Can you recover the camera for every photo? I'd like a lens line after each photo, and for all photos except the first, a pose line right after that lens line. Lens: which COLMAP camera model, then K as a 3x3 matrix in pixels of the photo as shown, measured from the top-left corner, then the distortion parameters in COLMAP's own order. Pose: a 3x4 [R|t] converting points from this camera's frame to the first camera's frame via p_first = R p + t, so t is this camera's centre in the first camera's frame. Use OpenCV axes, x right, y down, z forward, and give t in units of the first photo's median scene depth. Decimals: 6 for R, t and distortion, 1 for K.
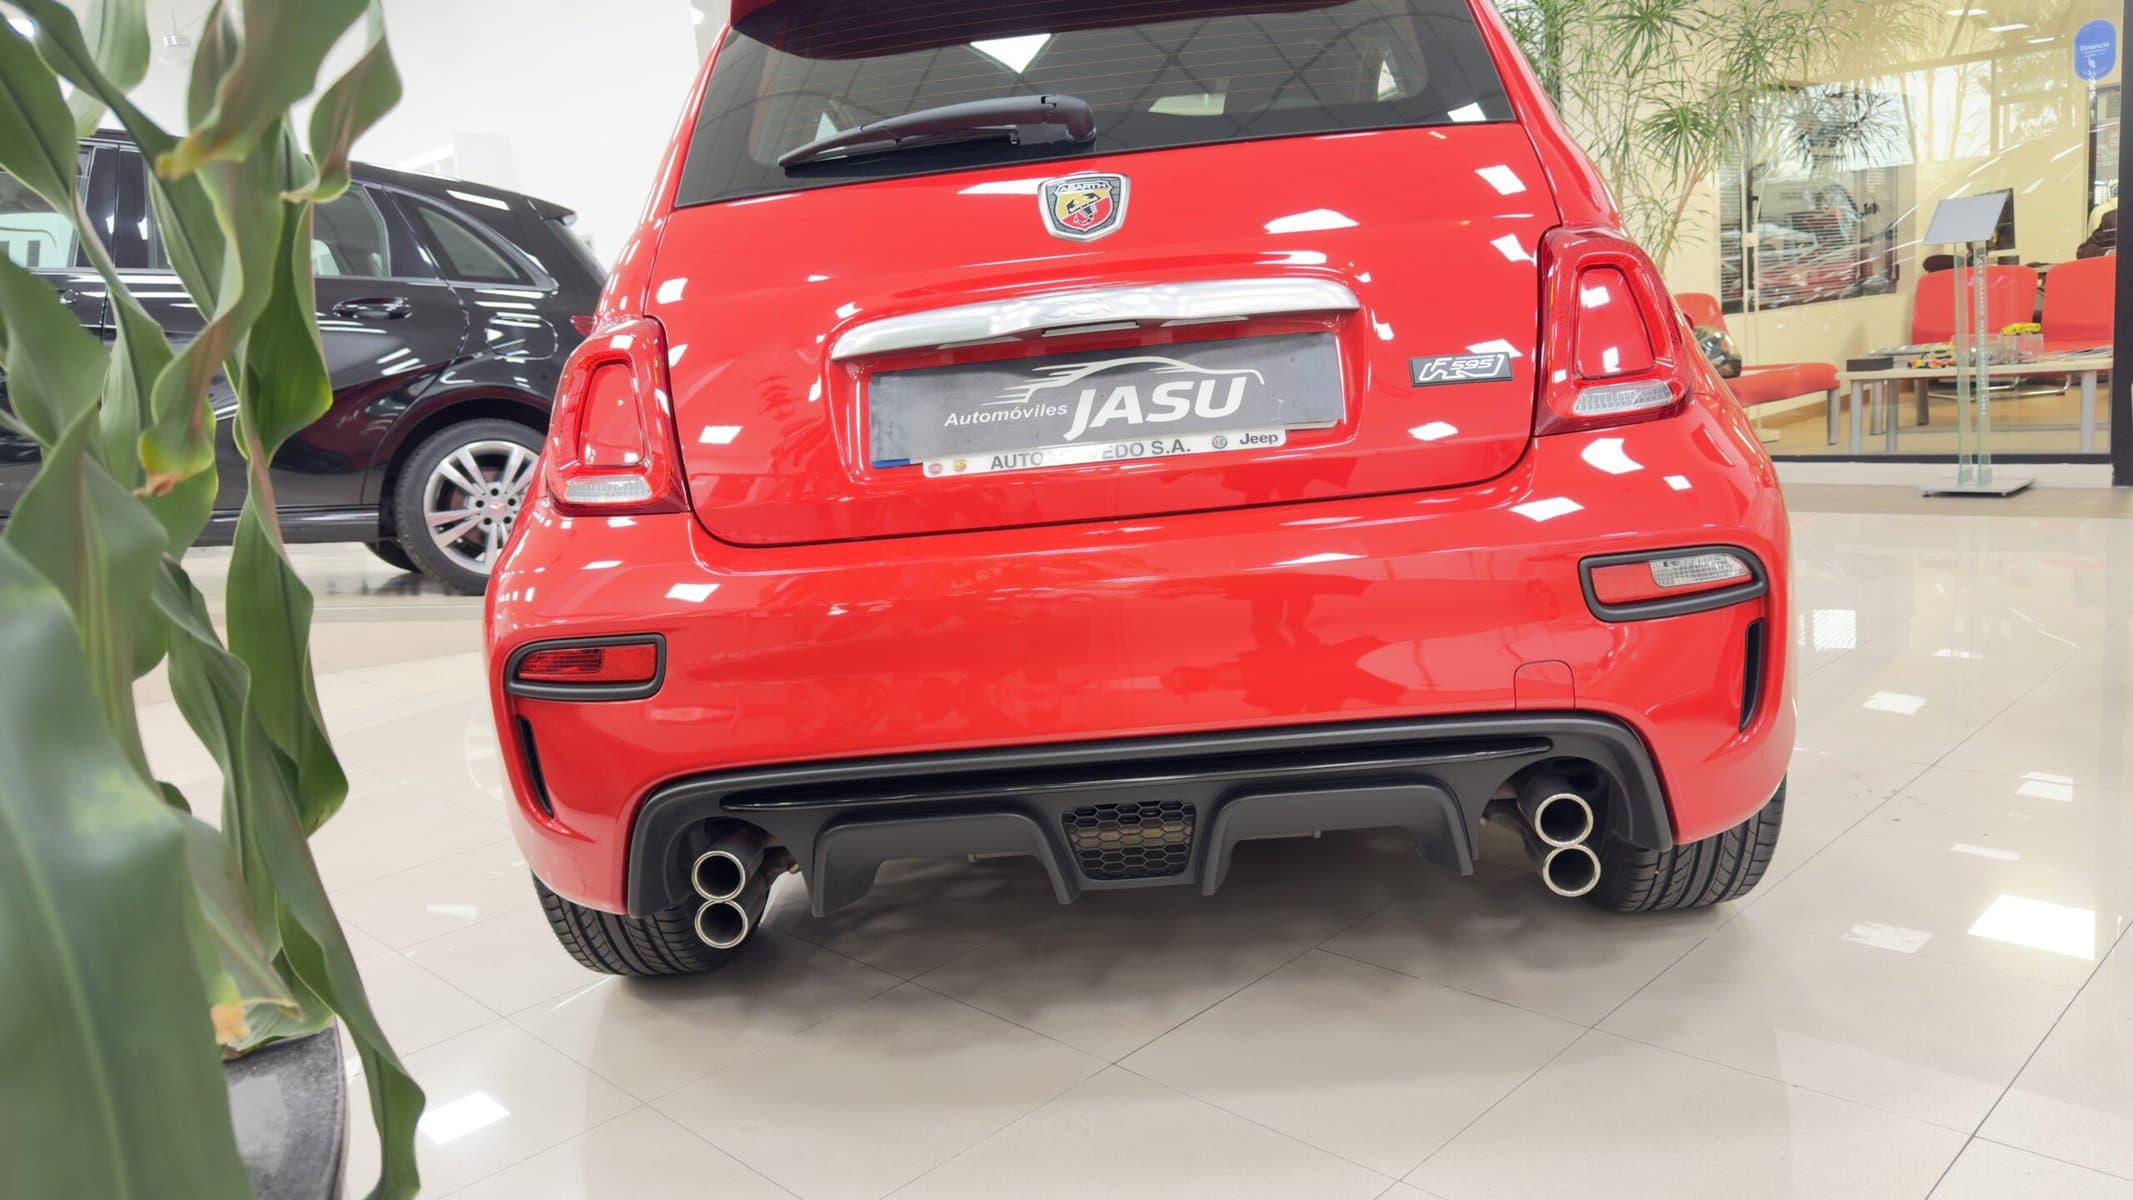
lens RADIAL K [[1495.1, 0, 1061.0], [0, 1495.1, 606.8], [0, 0, 1]] dist [0.130684, -0.219532]
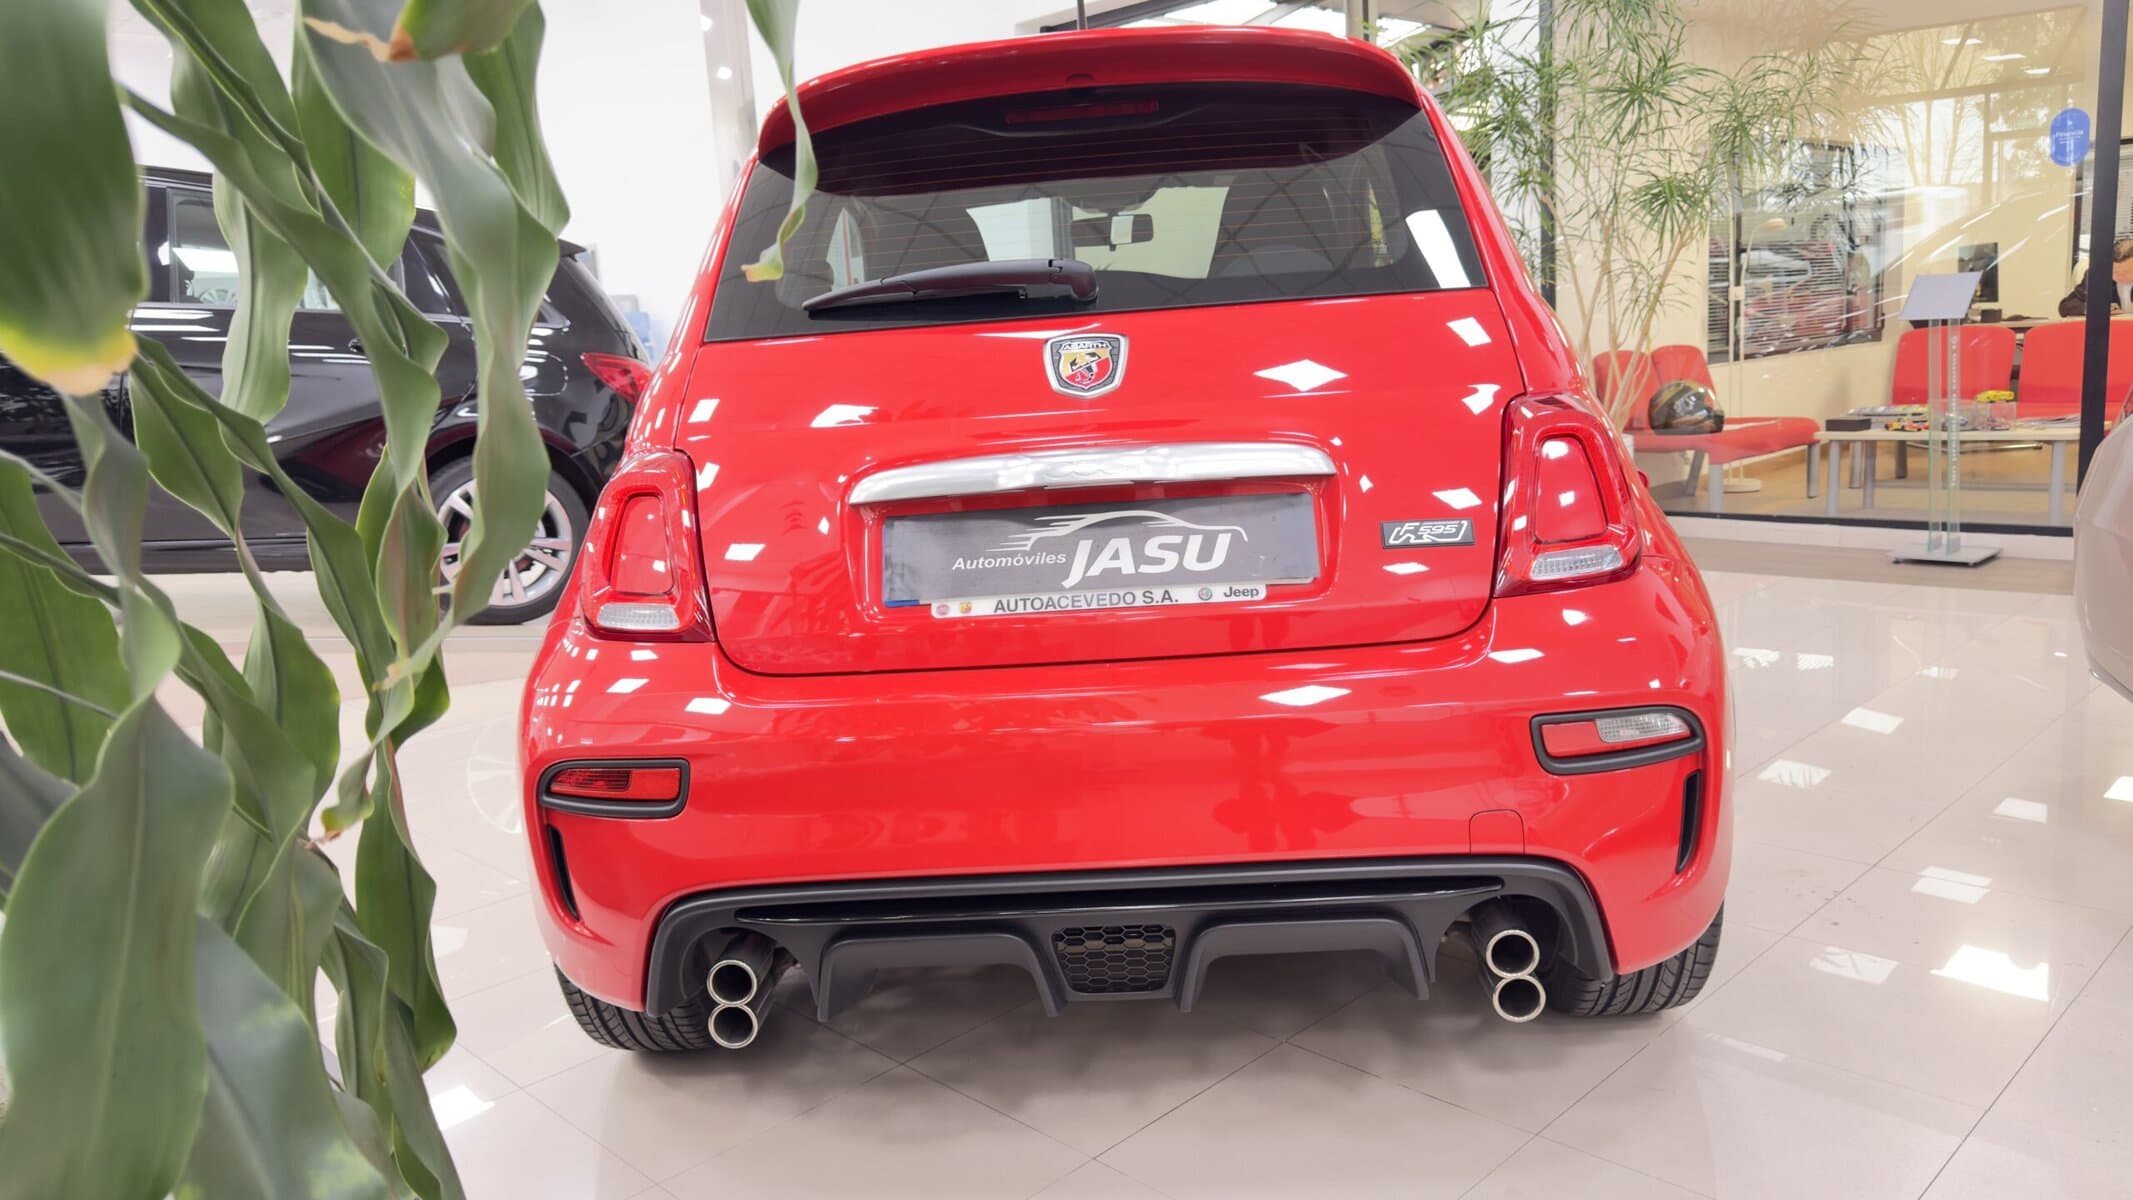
lens RADIAL K [[1495.1, 0, 1061.0], [0, 1495.1, 606.8], [0, 0, 1]] dist [0.130684, -0.219532]
pose [[0.999661, 0.025351, 0.005925, -0.004430], [-0.025368, 0.999674, 0.002811, -0.091381], [-0.005852, -0.002961, 0.999978, -0.076250]]
